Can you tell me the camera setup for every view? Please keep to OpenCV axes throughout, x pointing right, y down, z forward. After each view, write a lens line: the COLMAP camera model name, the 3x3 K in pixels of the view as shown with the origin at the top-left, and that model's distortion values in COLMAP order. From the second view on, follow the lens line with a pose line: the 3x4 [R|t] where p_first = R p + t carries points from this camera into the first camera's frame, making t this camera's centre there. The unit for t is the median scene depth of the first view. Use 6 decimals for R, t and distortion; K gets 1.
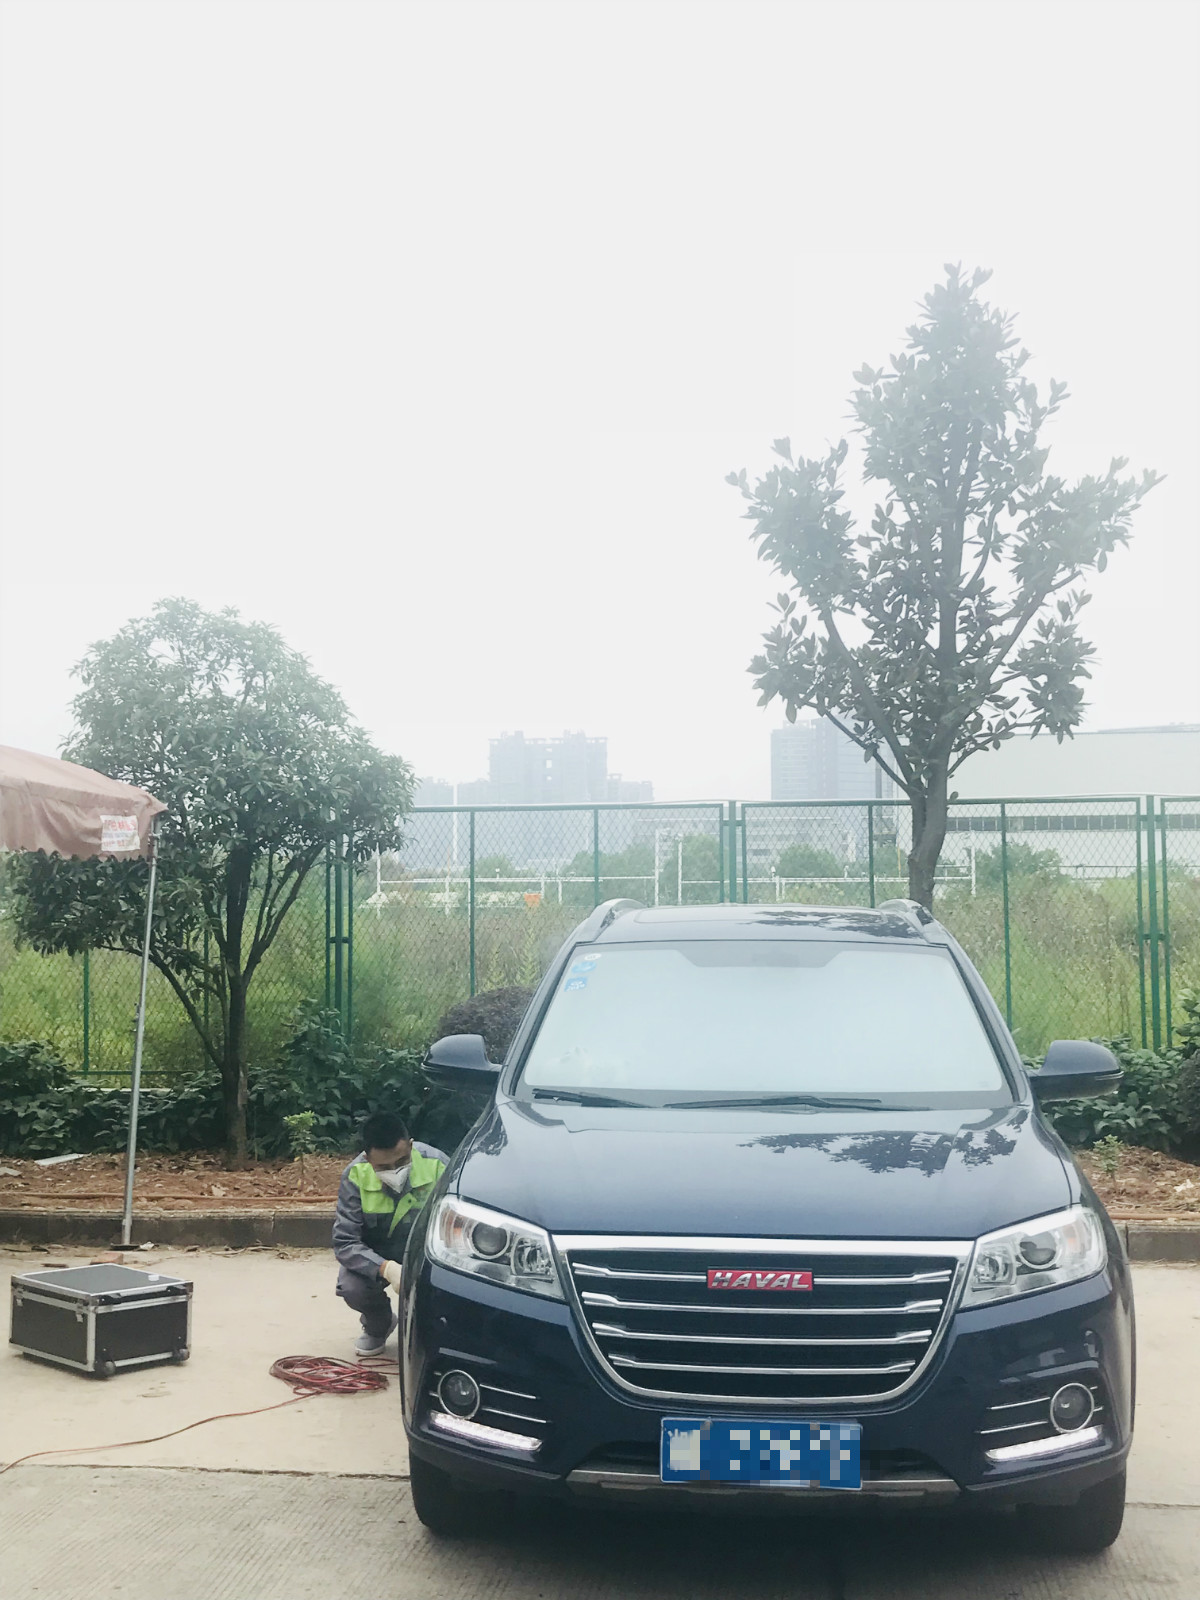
lens RADIAL K [[1813.8, 0, 600.0], [0, 1813.8, 800.0], [0, 0, 1]] dist [0.050407, -0.205521]
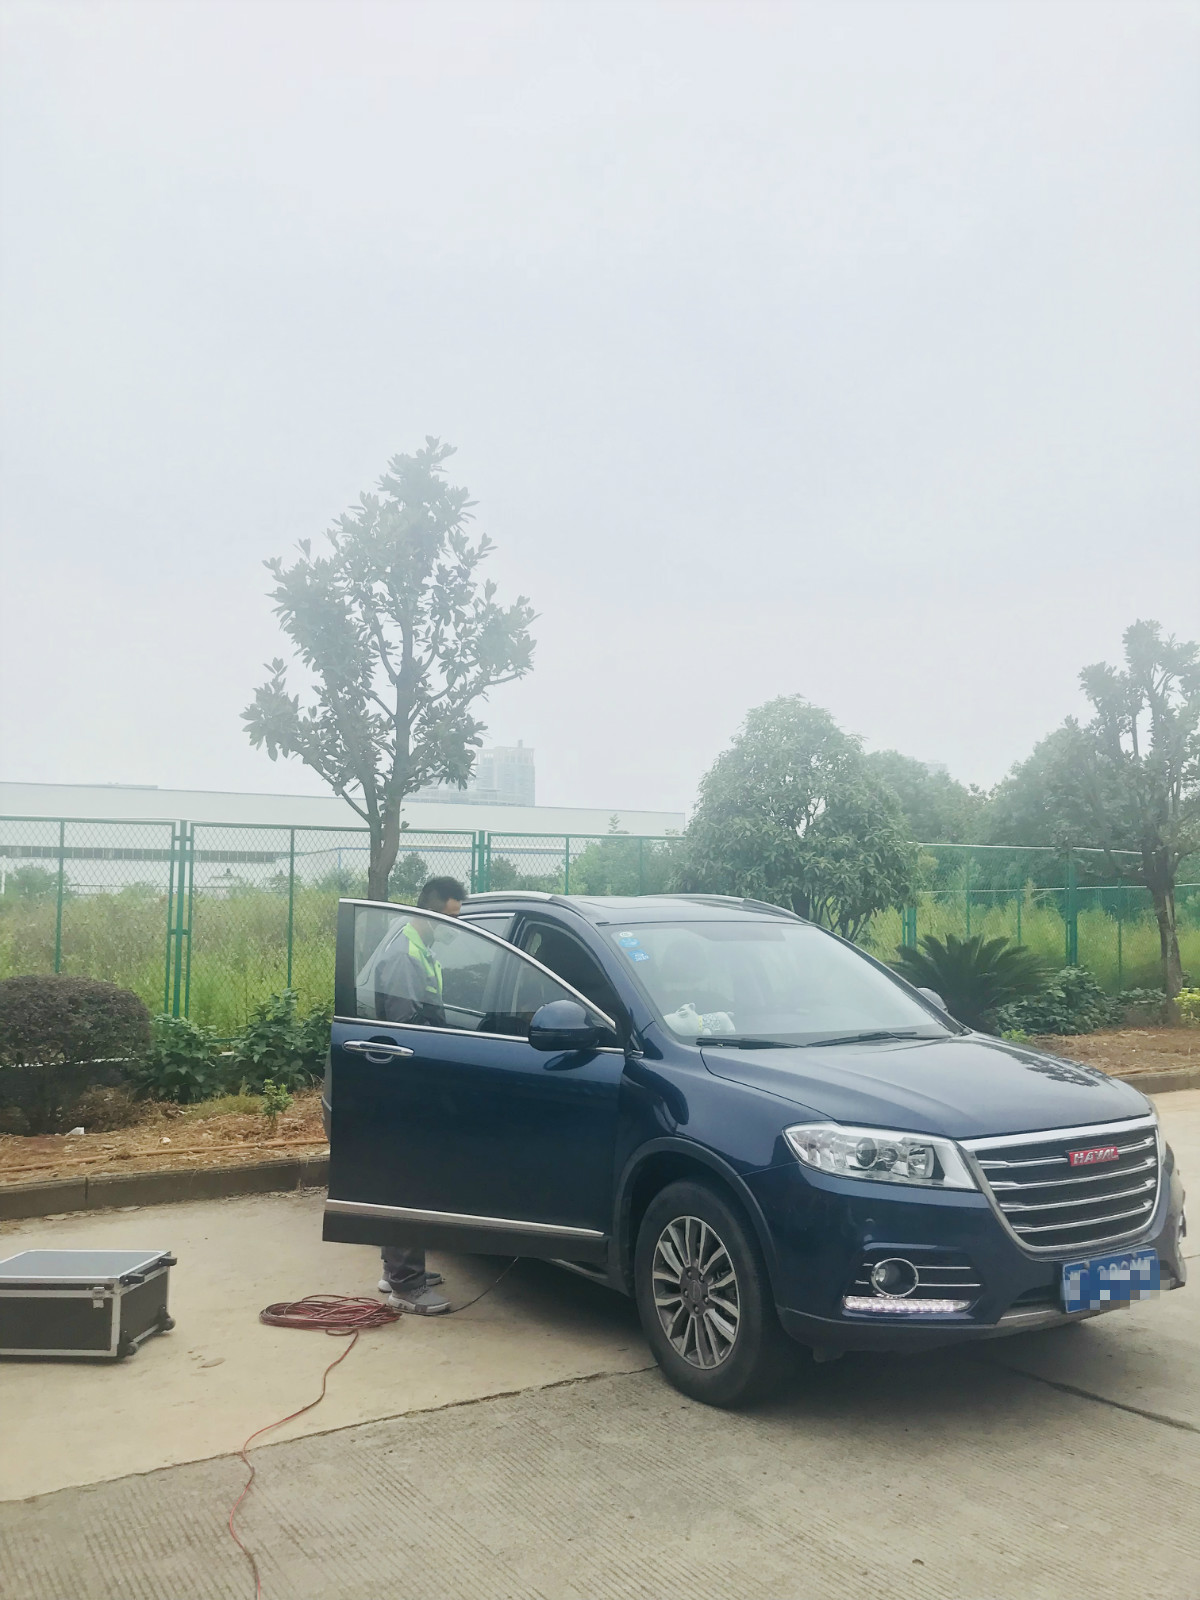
lens RADIAL K [[1304.4, 0, 609.1], [0, 1304.4, 799.0], [0, 0, 1]] dist [0.023180, -0.010096]
pose [[0.788095, 0.062969, 0.612325, -0.284061], [-0.043702, 0.997967, -0.046381, 0.017177], [-0.614001, 0.009793, 0.789245, 0.143016]]
